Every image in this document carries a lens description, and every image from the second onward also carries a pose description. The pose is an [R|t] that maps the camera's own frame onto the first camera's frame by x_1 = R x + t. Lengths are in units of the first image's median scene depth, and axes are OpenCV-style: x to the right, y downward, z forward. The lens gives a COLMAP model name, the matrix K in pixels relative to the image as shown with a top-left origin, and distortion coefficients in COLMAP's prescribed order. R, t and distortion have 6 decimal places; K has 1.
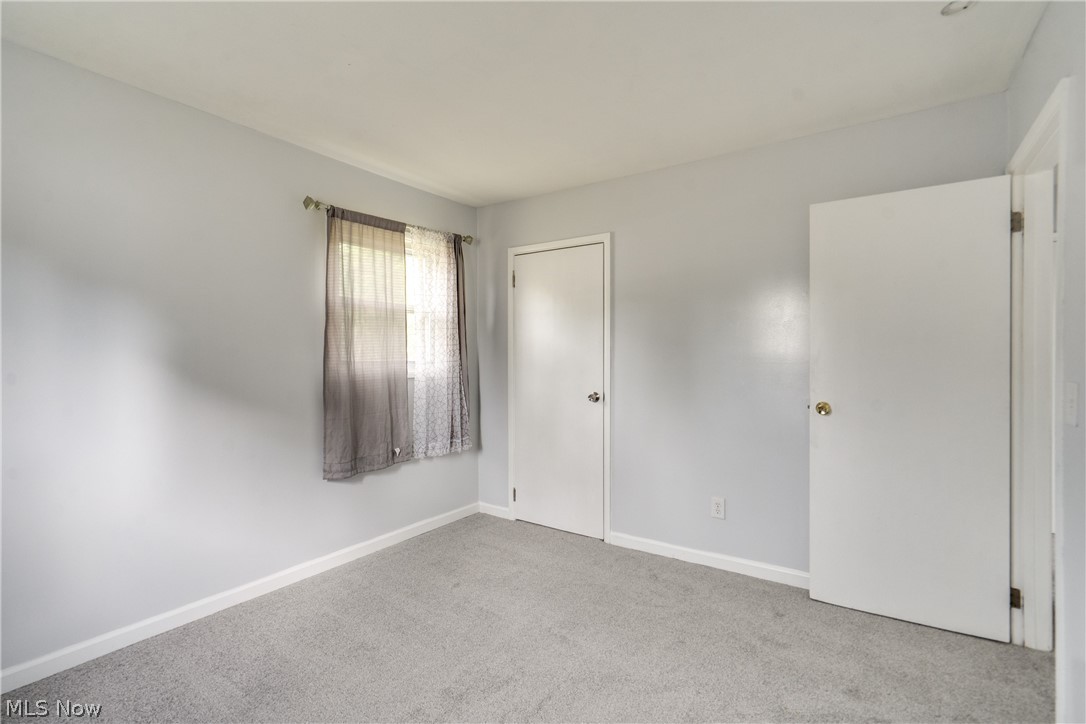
lens RADIAL K [[497.0, 0, 545.9], [0, 497.0, 365.0], [0, 0, 1]] dist [-0.013038, 0.005315]
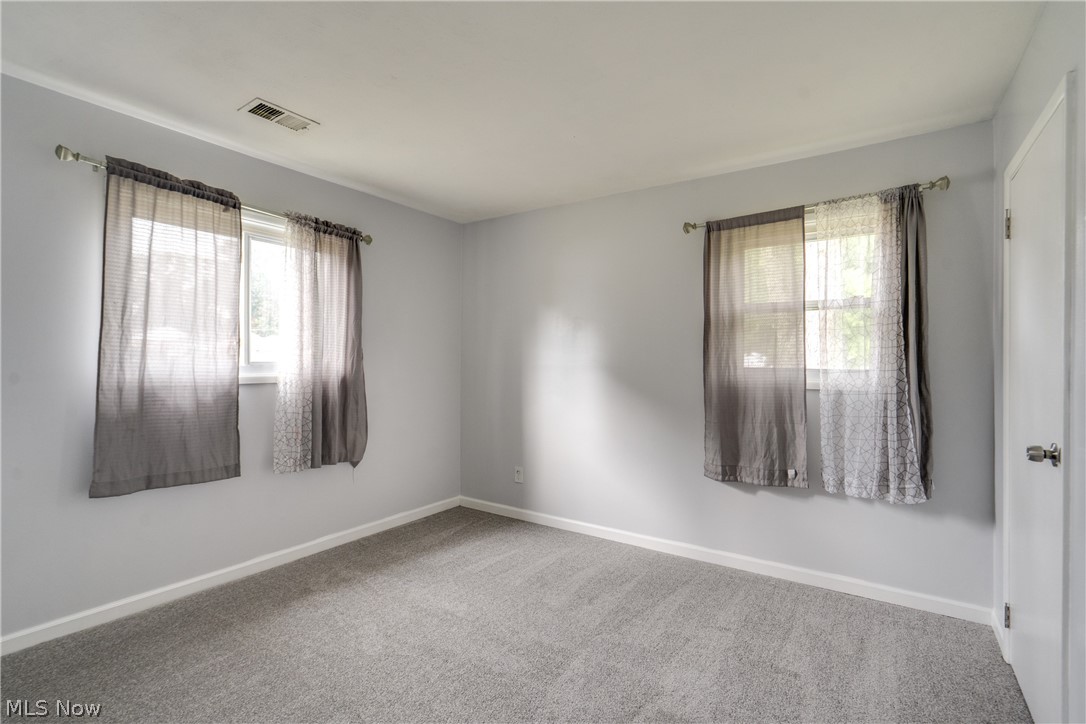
lens RADIAL K [[497.0, 0, 545.9], [0, 497.0, 365.0], [0, 0, 1]] dist [-0.013038, 0.005315]
pose [[0.035951, 0.000214, -0.999354, 0.532838], [-0.021337, 0.999772, -0.000553, -0.004740], [0.999126, 0.021343, 0.035948, 0.532313]]
